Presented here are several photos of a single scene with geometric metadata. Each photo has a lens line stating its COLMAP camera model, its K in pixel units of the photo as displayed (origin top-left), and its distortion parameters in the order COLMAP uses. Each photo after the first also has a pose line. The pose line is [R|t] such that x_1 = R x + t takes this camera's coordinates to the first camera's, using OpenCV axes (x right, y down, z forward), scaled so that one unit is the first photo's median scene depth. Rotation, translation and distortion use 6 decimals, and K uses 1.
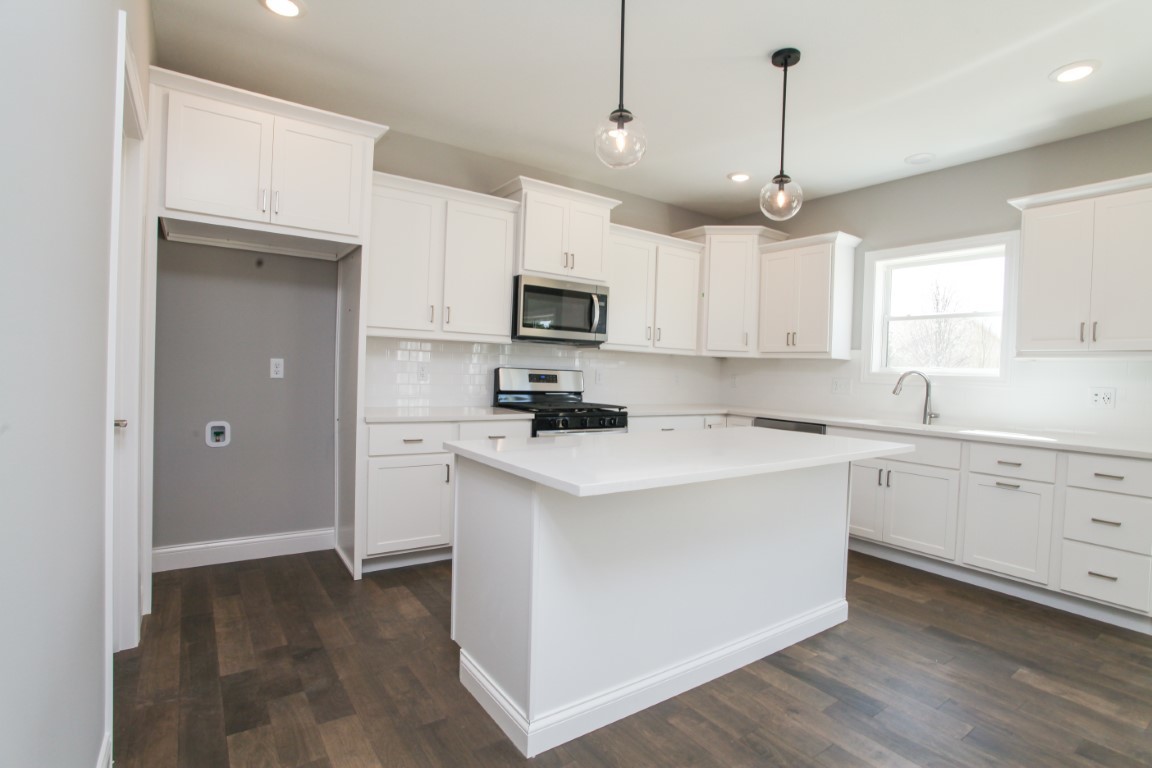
lens RADIAL K [[559.6, 0, 574.2], [0, 559.6, 382.1], [0, 0, 1]] dist [-0.065908, 0.025543]
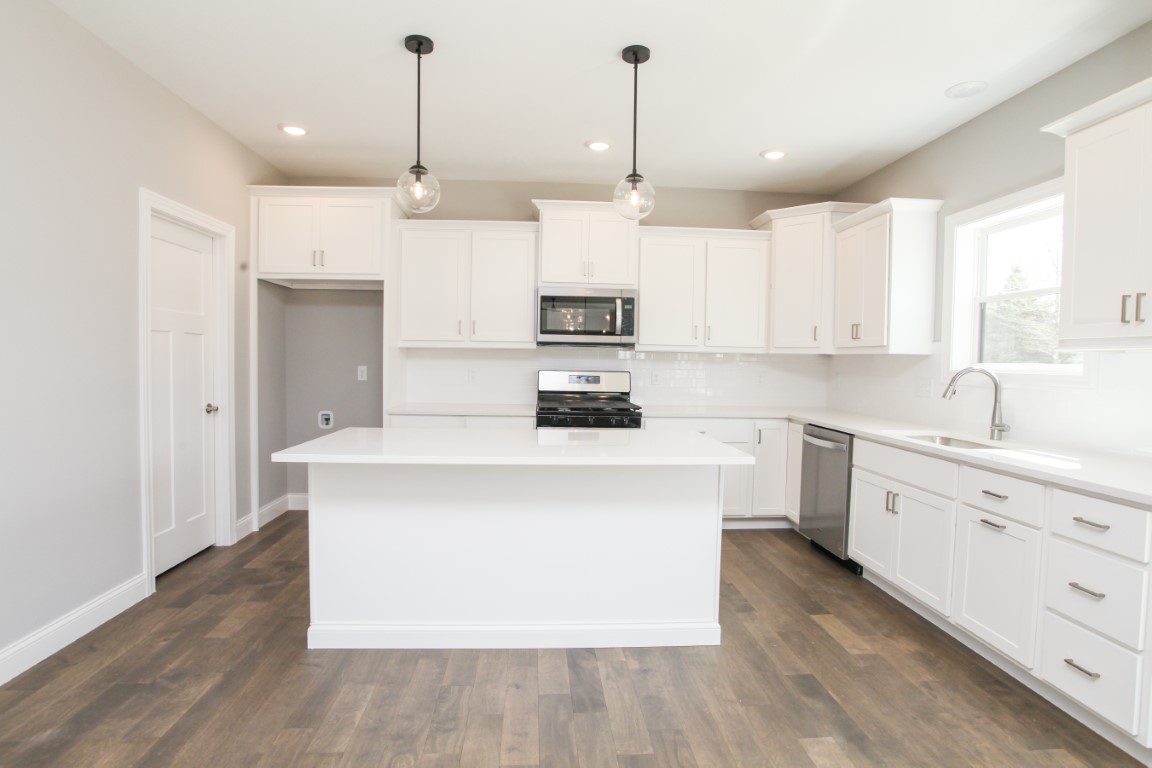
lens RADIAL K [[582.2, 0, 574.4], [0, 582.2, 380.6], [0, 0, 1]] dist [-0.074758, 0.031175]
pose [[0.853988, -0.002186, -0.520289, 0.567094], [0.001857, 0.999998, -0.001153, -0.003571], [0.520290, 0.000018, 0.853990, 0.042395]]
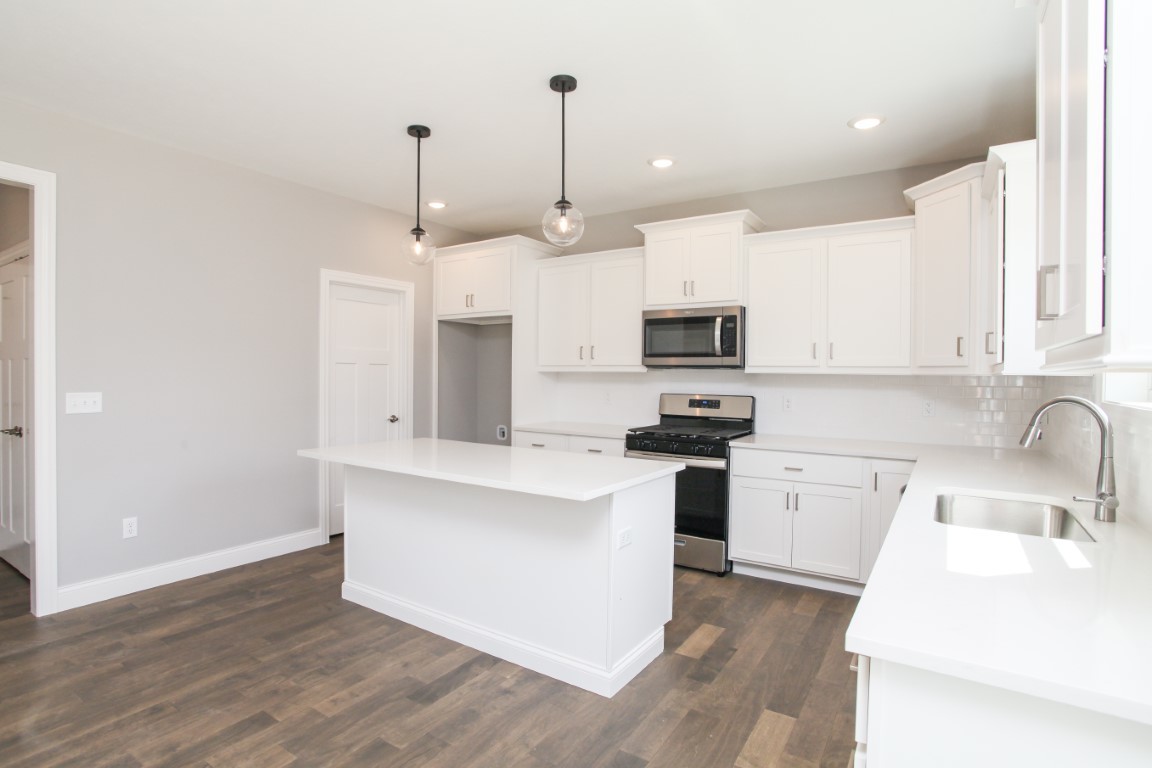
lens RADIAL K [[582.2, 0, 574.4], [0, 582.2, 380.6], [0, 0, 1]] dist [-0.074758, 0.031175]
pose [[0.365862, -0.021152, -0.930429, 0.930951], [-0.018979, 0.999364, -0.030182, -0.013996], [0.930476, 0.028701, 0.365228, 0.445155]]
